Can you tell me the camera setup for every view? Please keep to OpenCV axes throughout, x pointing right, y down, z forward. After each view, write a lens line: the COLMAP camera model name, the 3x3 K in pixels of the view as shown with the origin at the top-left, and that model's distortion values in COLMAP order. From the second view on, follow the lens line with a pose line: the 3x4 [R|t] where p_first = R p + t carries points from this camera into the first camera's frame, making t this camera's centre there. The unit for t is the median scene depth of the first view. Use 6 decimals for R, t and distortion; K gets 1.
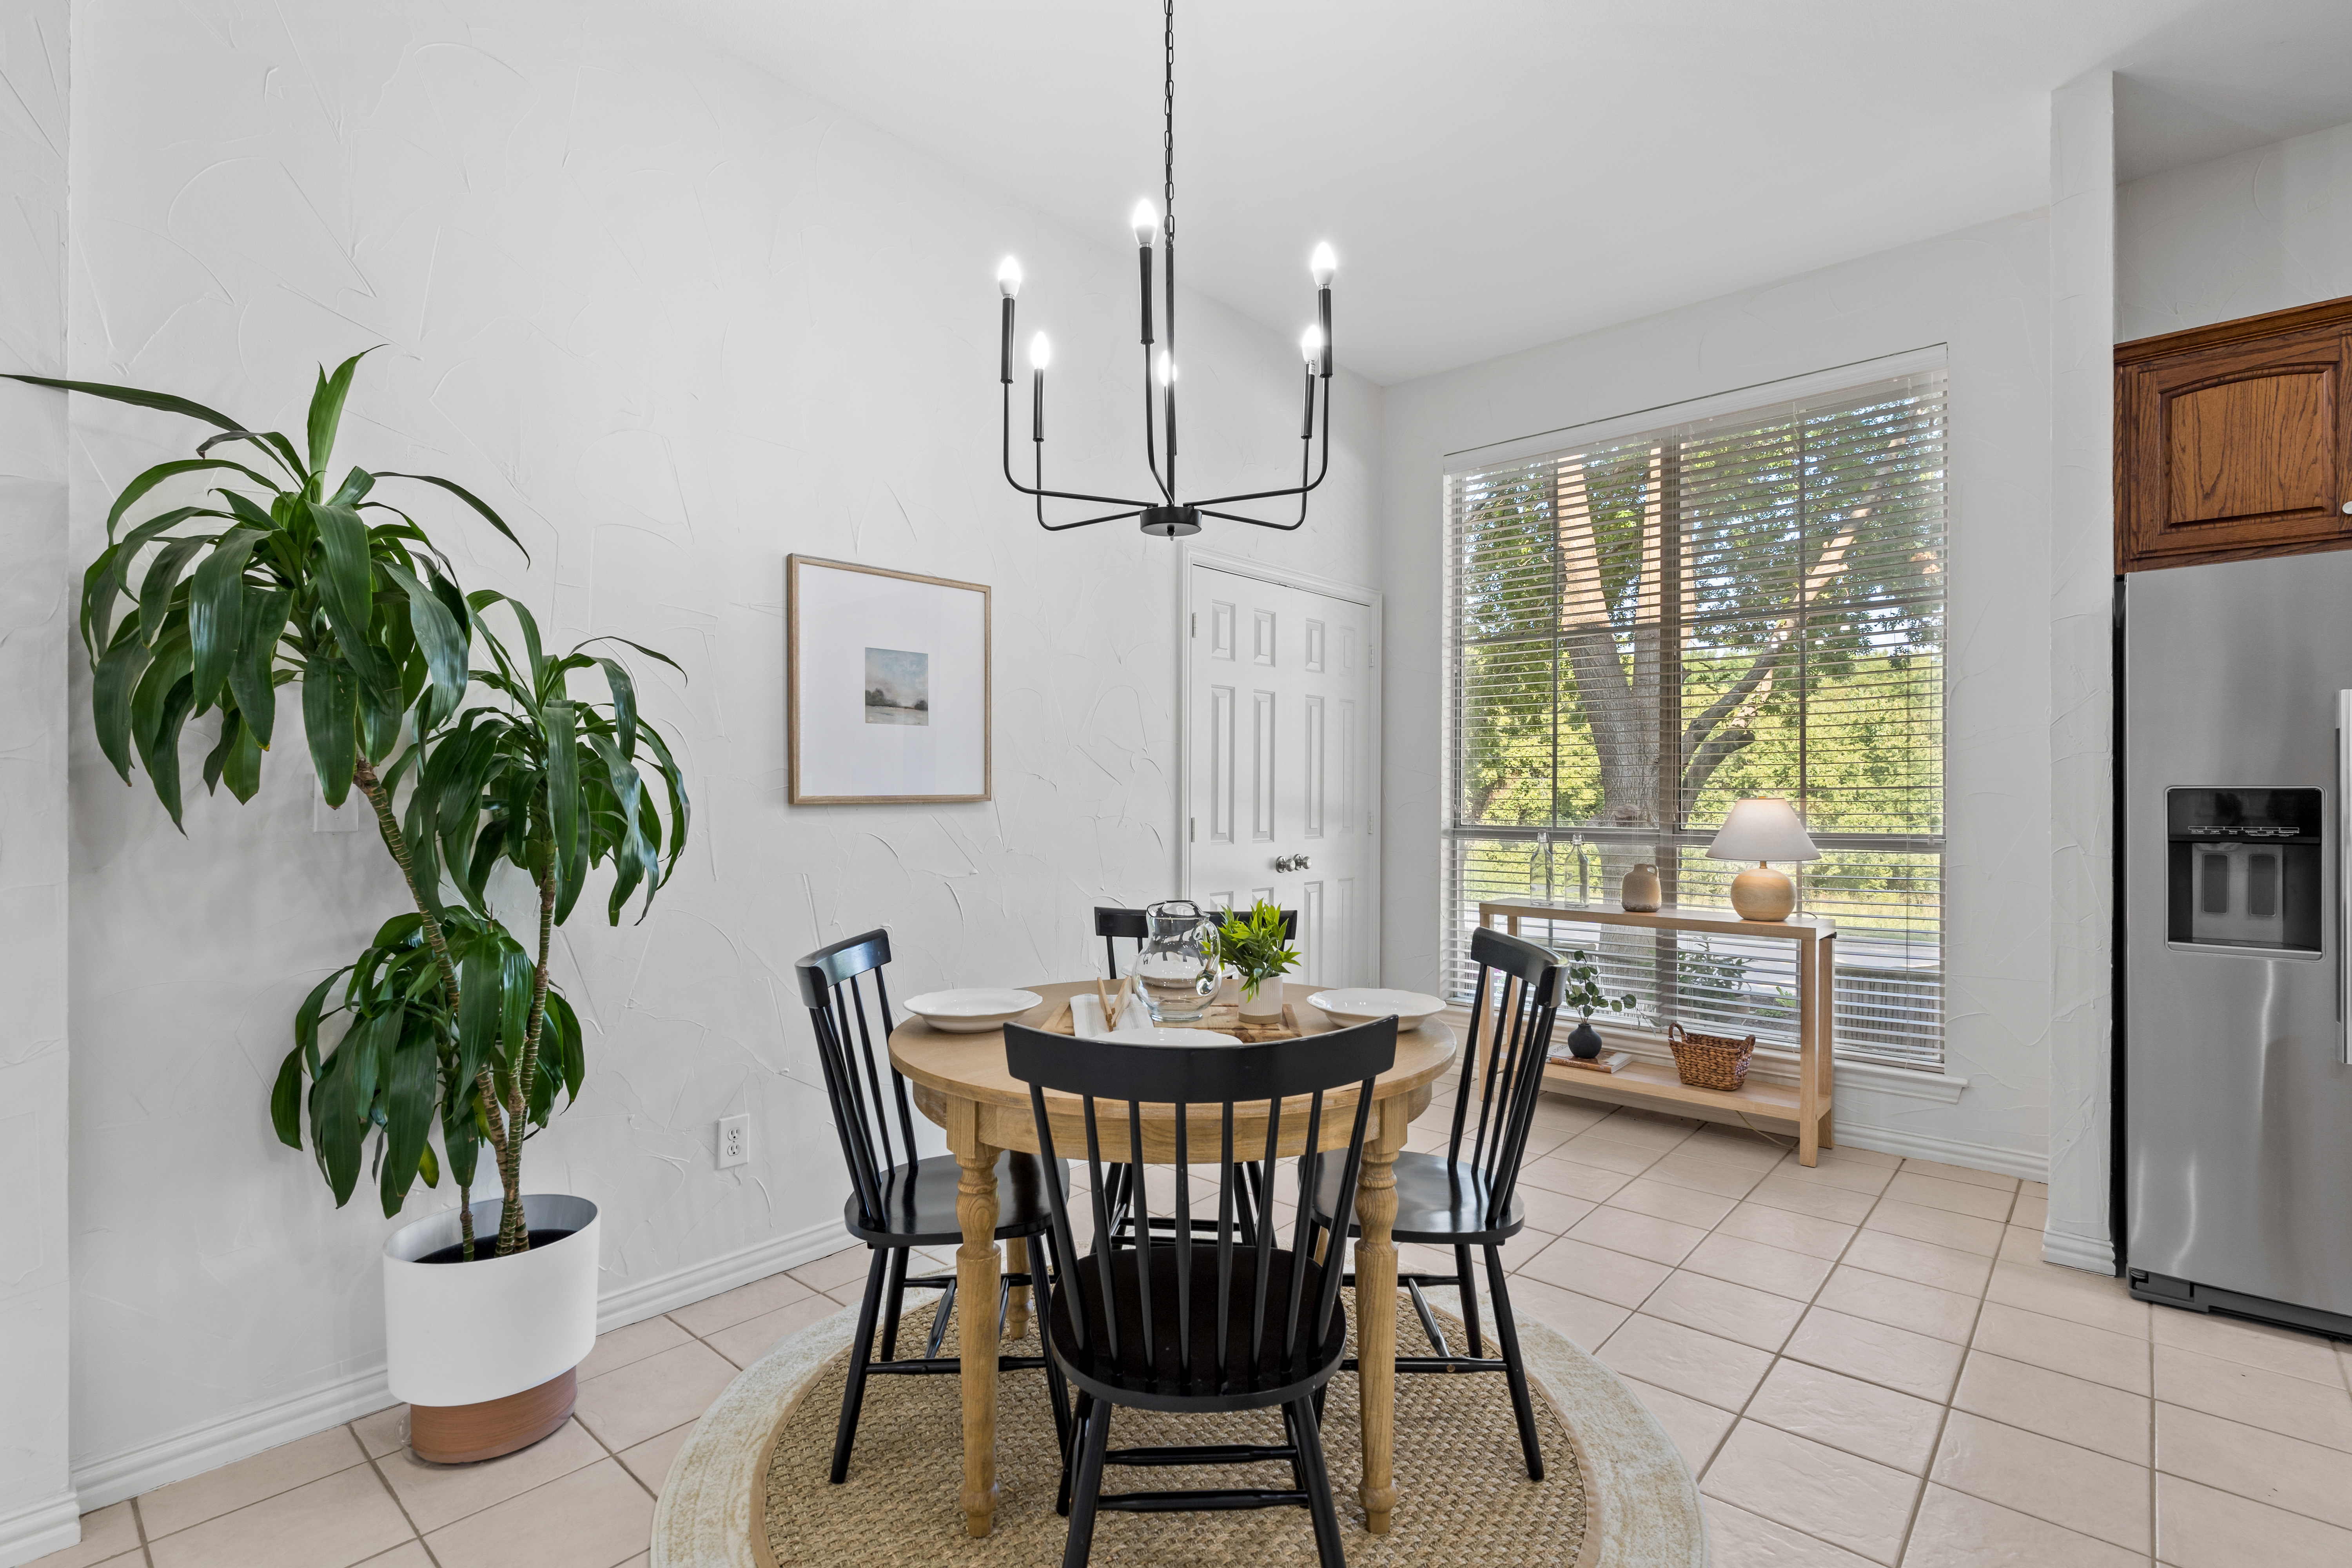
lens RADIAL K [[1127.9, 0, 1187.4], [0, 1127.9, 775.3], [0, 0, 1]] dist [-0.003207, 0.000900]
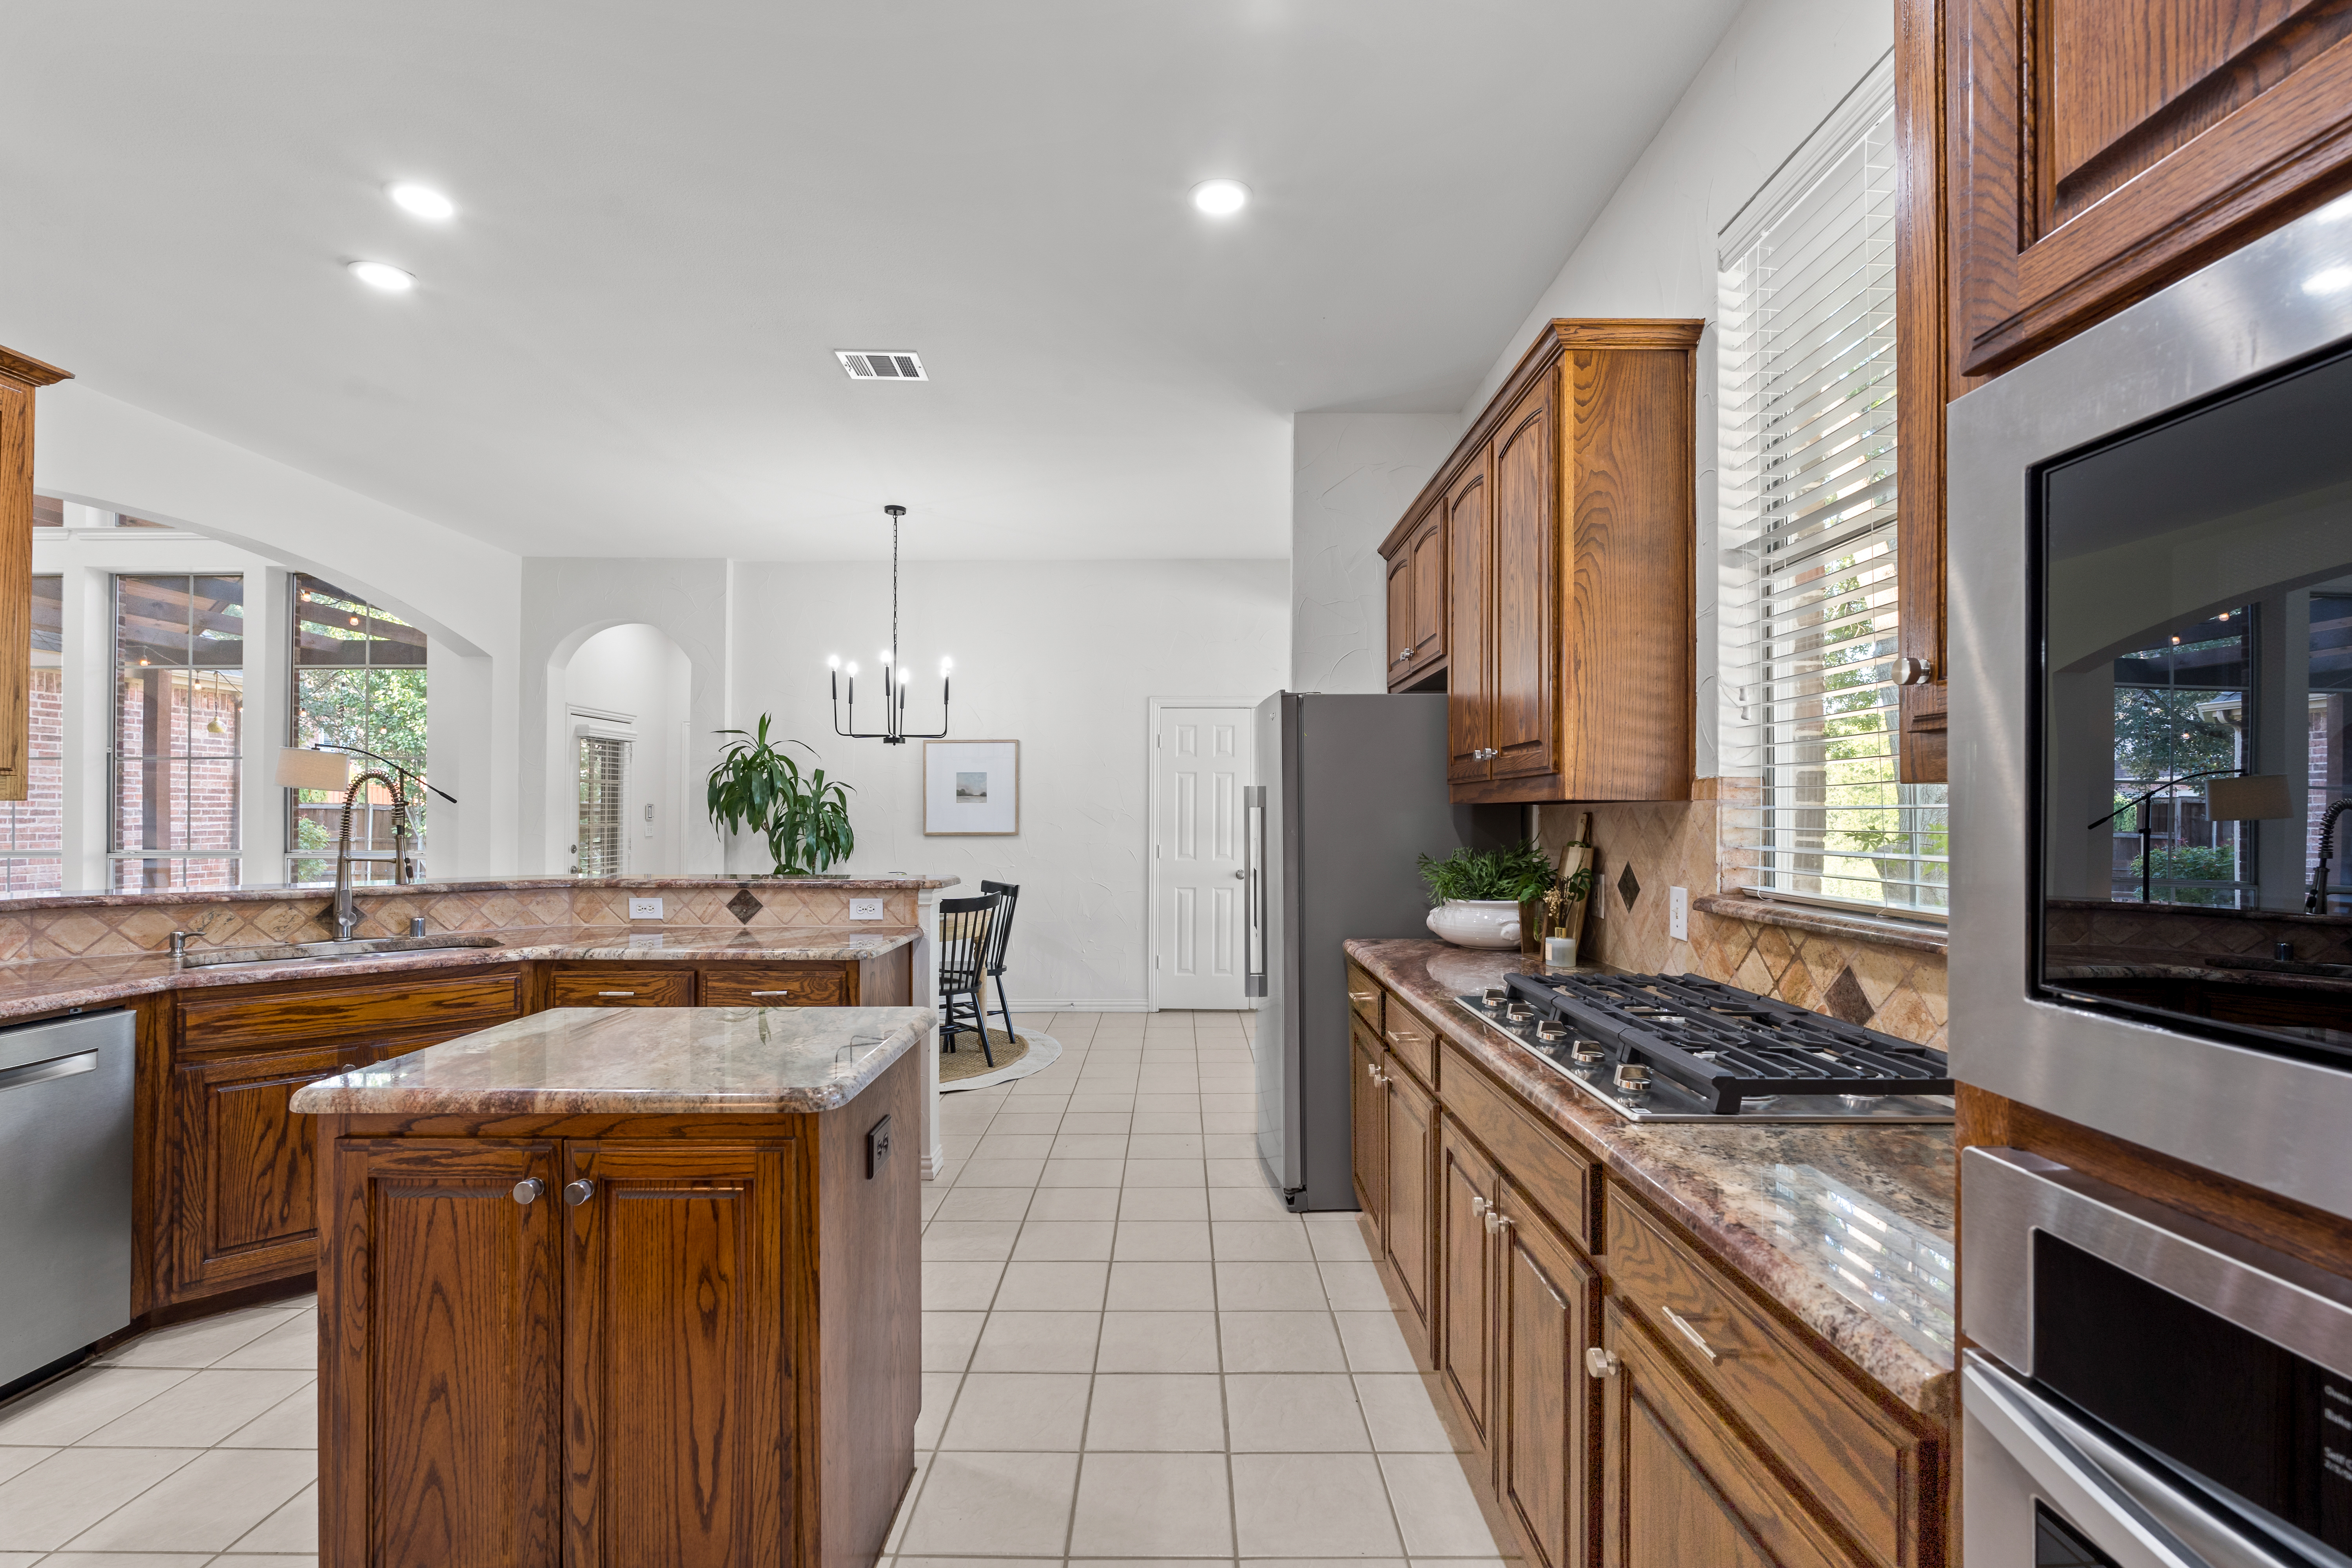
lens RADIAL K [[1024.4, 0, 1166.8], [0, 1024.4, 800.3], [0, 0, 1]] dist [-0.006908, 0.000651]
pose [[0.642773, -0.005553, -0.766036, 1.751779], [-0.003784, 0.999939, -0.010424, -0.027694], [0.766047, 0.009599, 0.642713, -0.123038]]
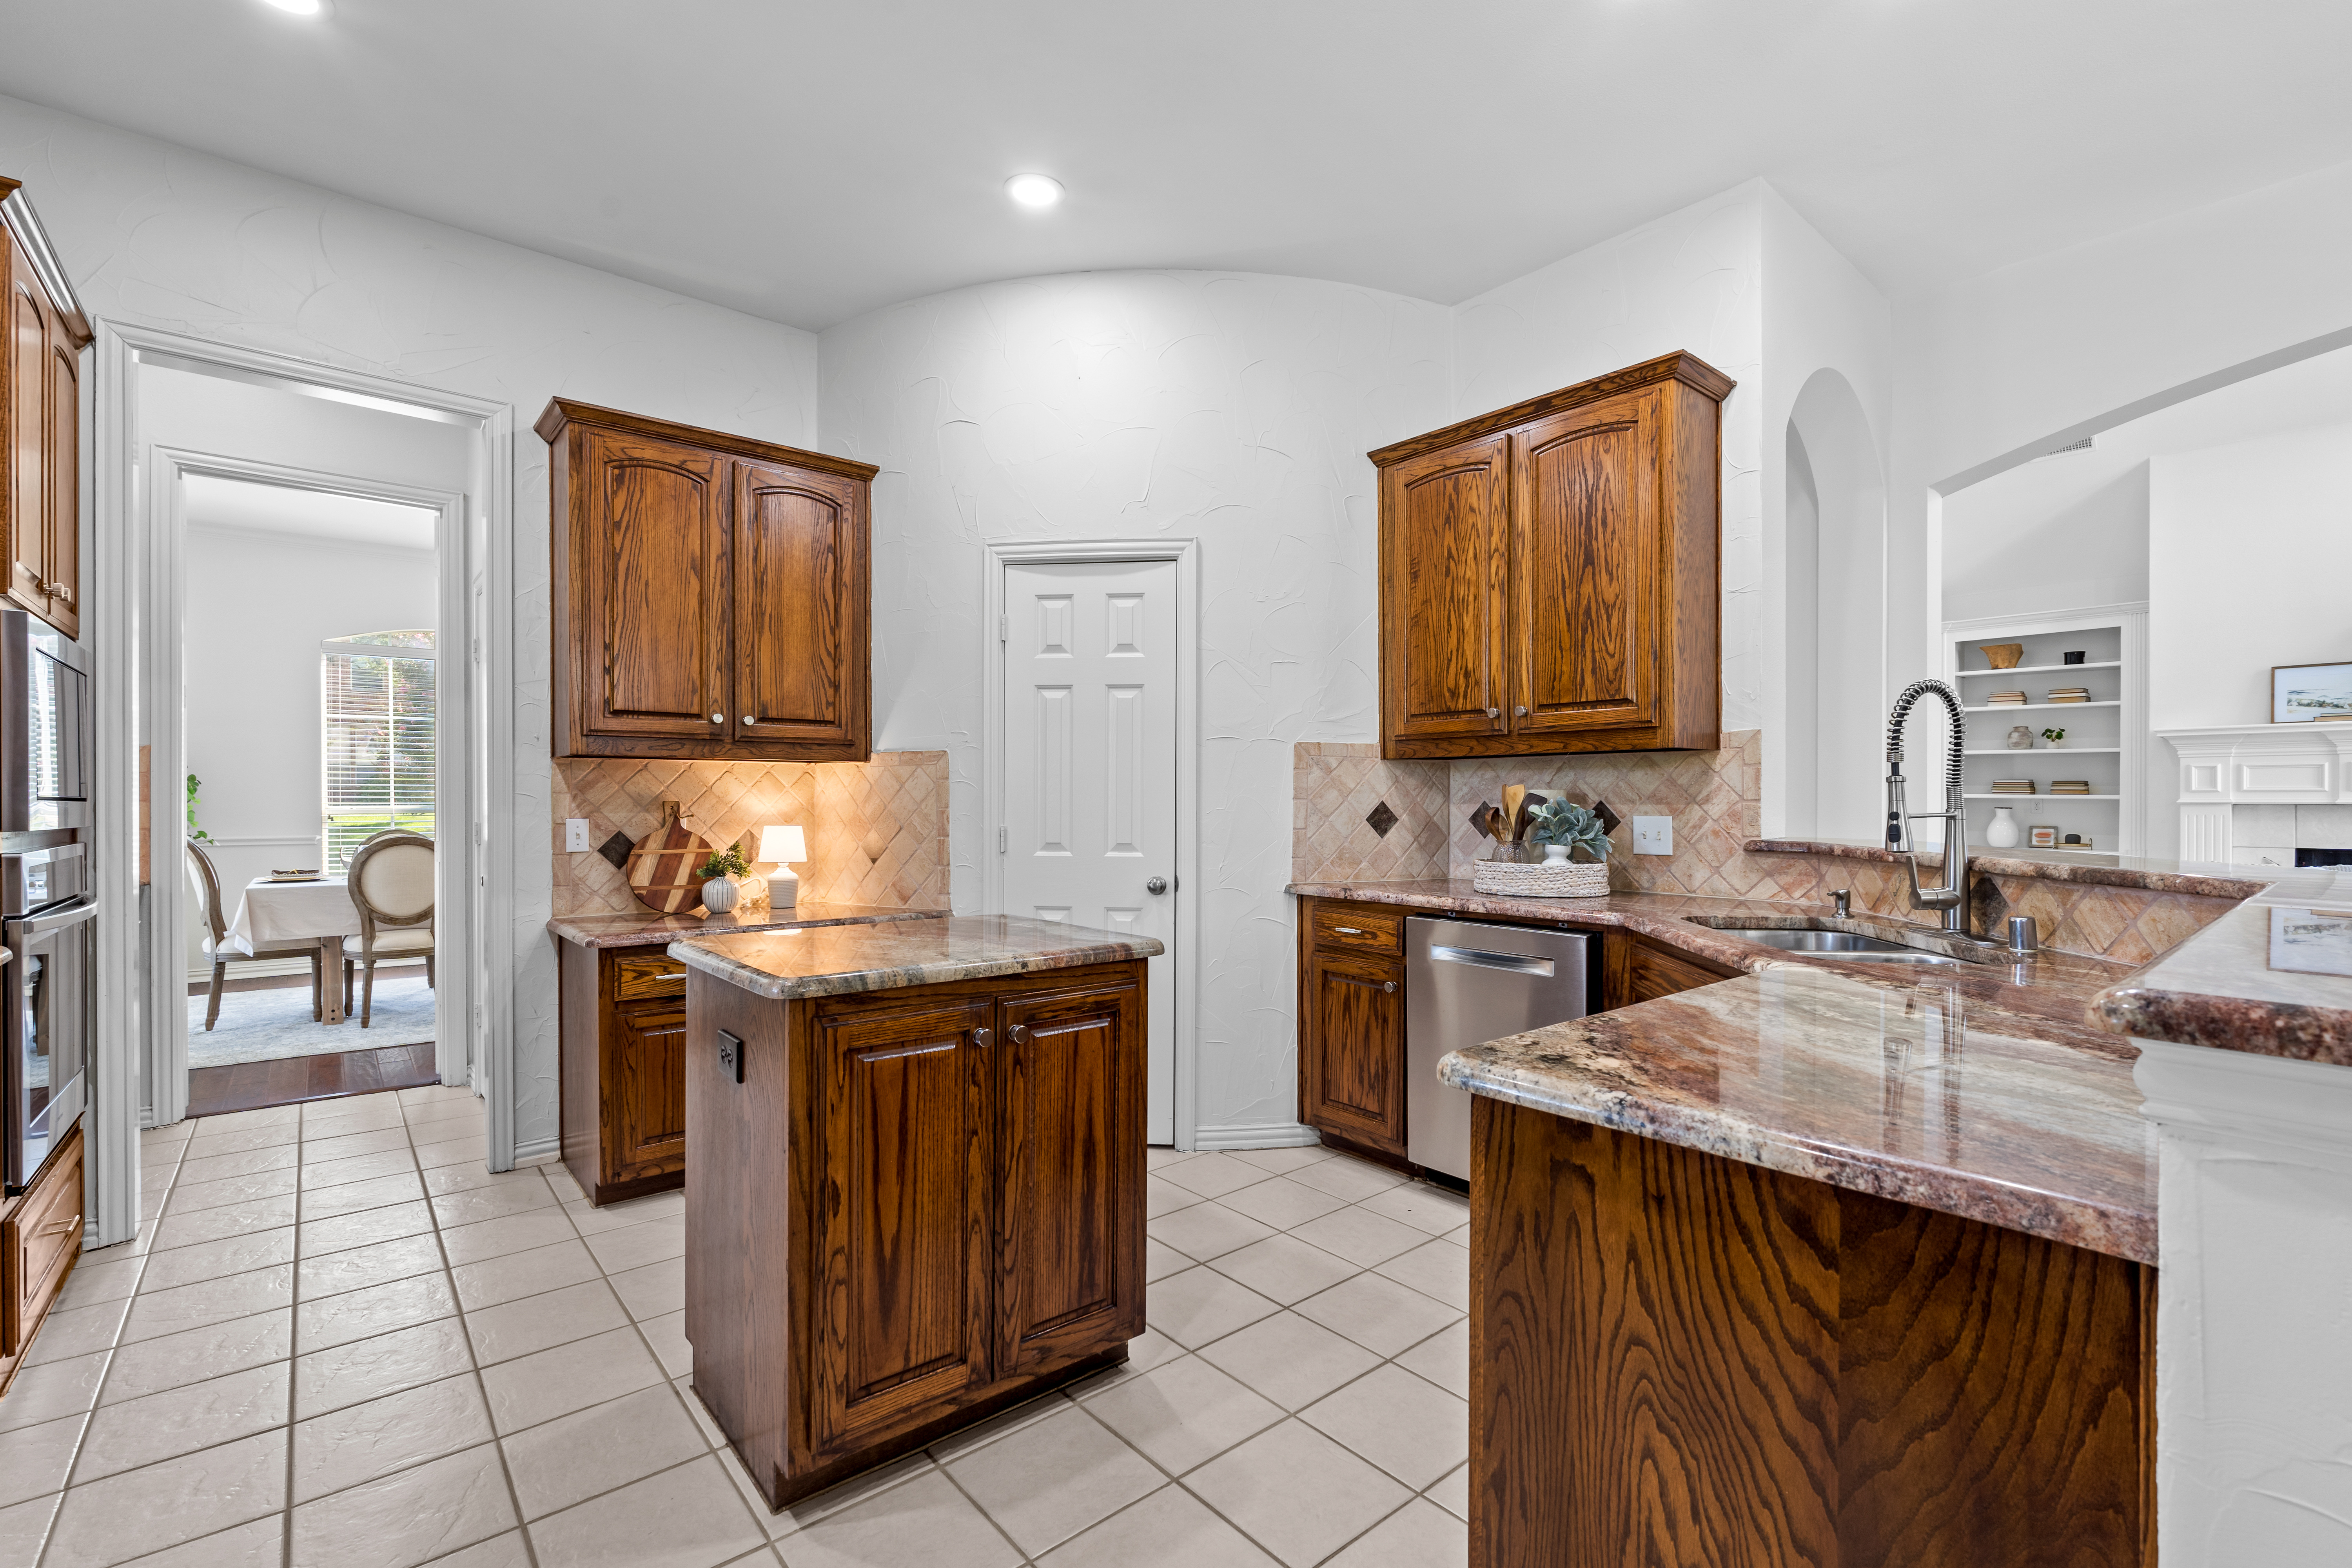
lens RADIAL K [[1024.4, 0, 1172.6], [0, 1024.4, 799.2], [0, 0, 1]] dist [-0.006908, 0.000651]
pose [[-0.987490, 0.004137, 0.157625, 0.826870], [0.004549, 0.999987, 0.002253, 0.010355], [-0.157614, 0.002942, -0.987496, 0.699663]]
